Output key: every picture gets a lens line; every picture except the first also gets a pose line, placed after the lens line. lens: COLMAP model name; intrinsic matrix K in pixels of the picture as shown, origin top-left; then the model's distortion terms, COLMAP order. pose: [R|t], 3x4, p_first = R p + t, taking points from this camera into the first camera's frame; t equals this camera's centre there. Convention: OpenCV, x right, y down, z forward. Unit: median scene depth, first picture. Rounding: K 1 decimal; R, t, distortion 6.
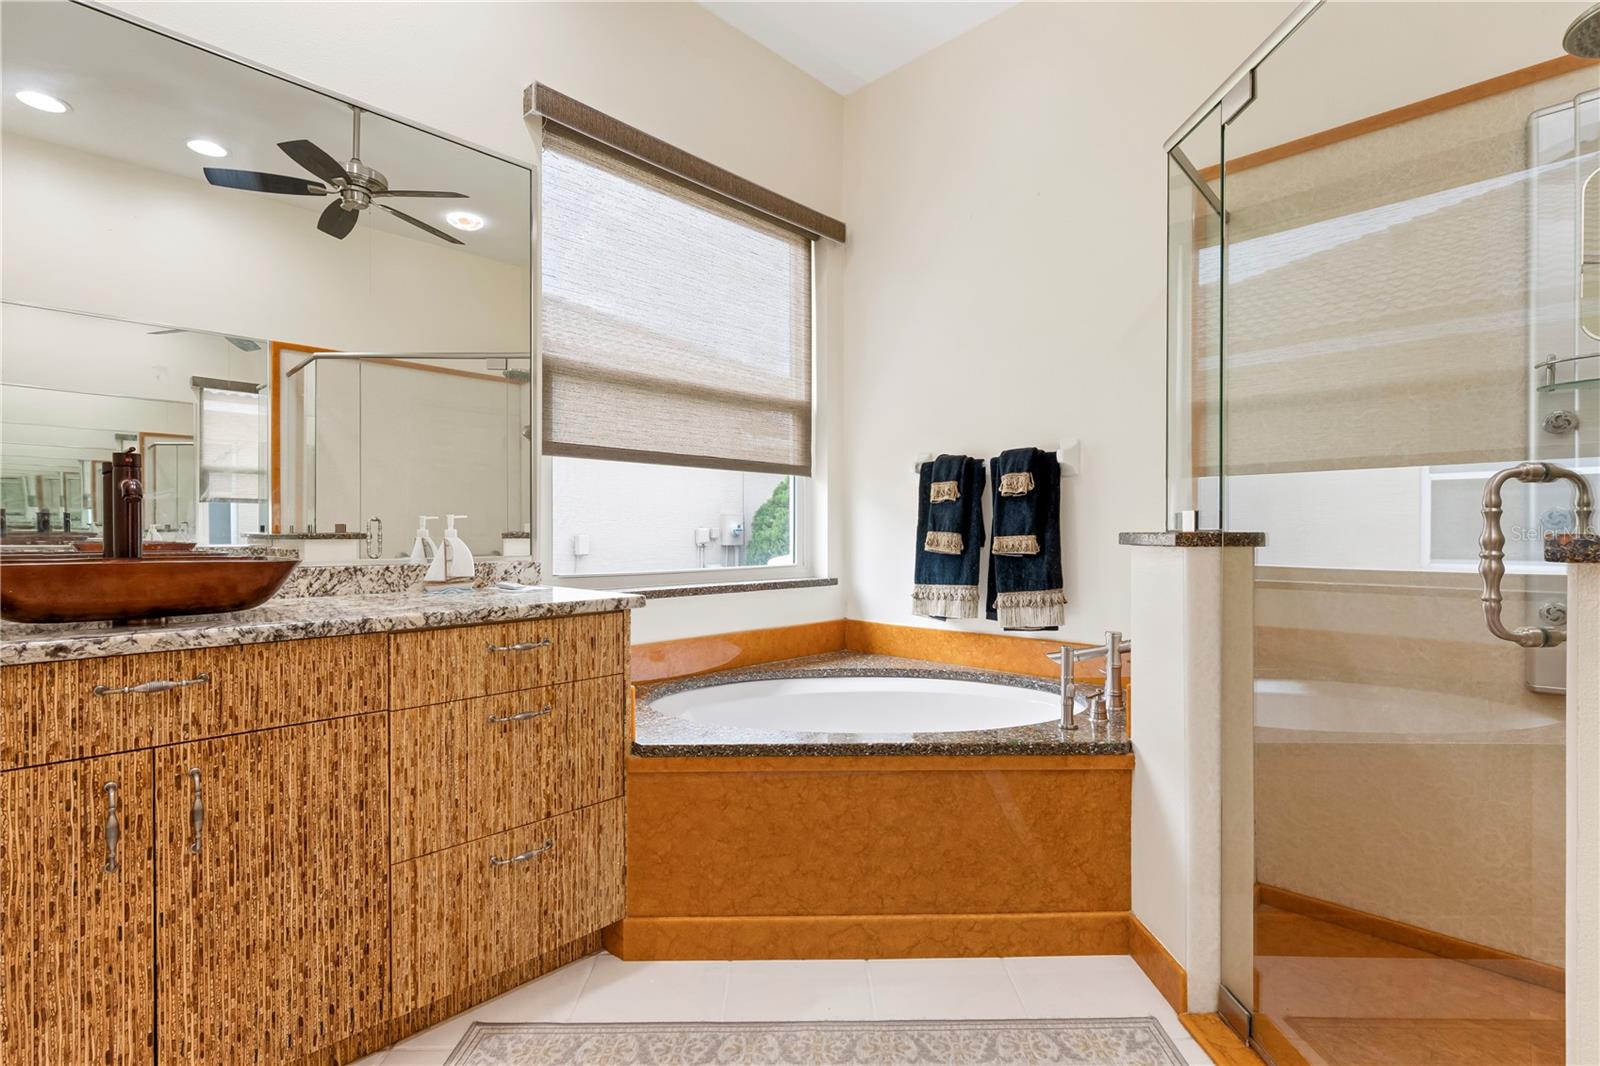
lens RADIAL K [[739.6, 0, 801.1], [0, 739.6, 531.4], [0, 0, 1]] dist [-0.001223, -0.000100]
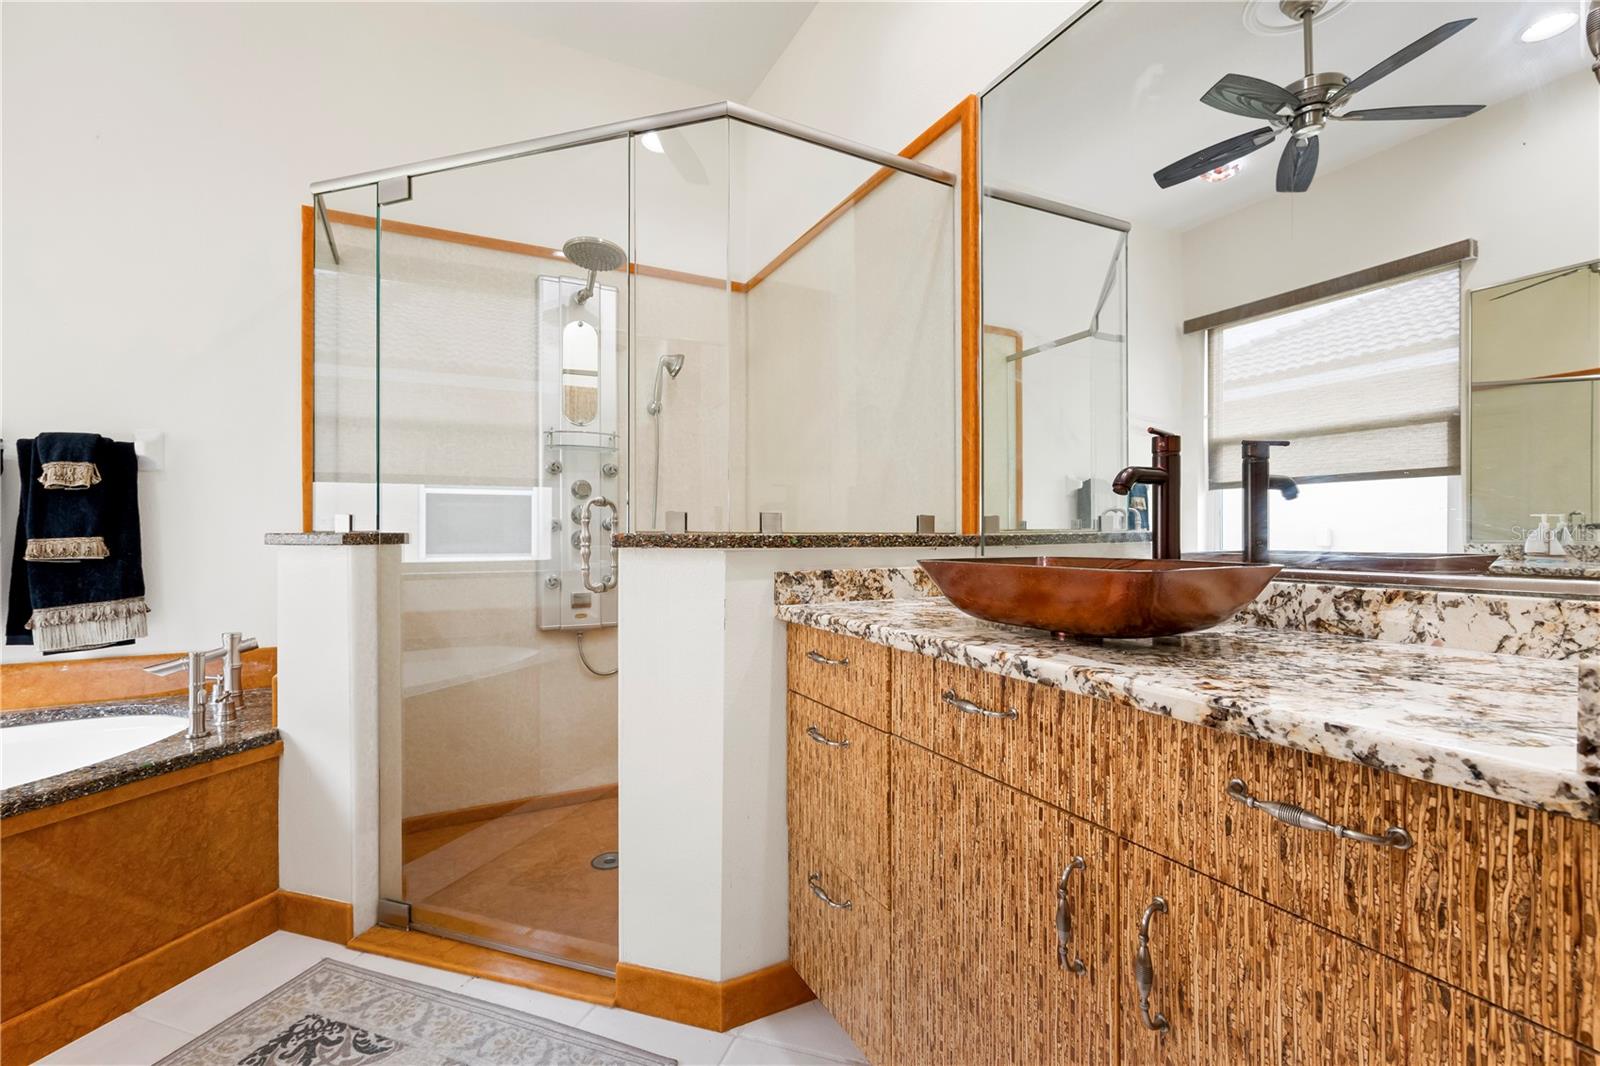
lens RADIAL K [[686.1, 0, 793.2], [0, 686.1, 527.0], [0, 0, 1]] dist [-0.000260, -0.000289]
pose [[0.331555, 0.008344, 0.943399, -0.243050], [0.000031, 0.999961, -0.008855, 0.001191], [-0.943436, 0.002965, 0.331542, -0.027681]]
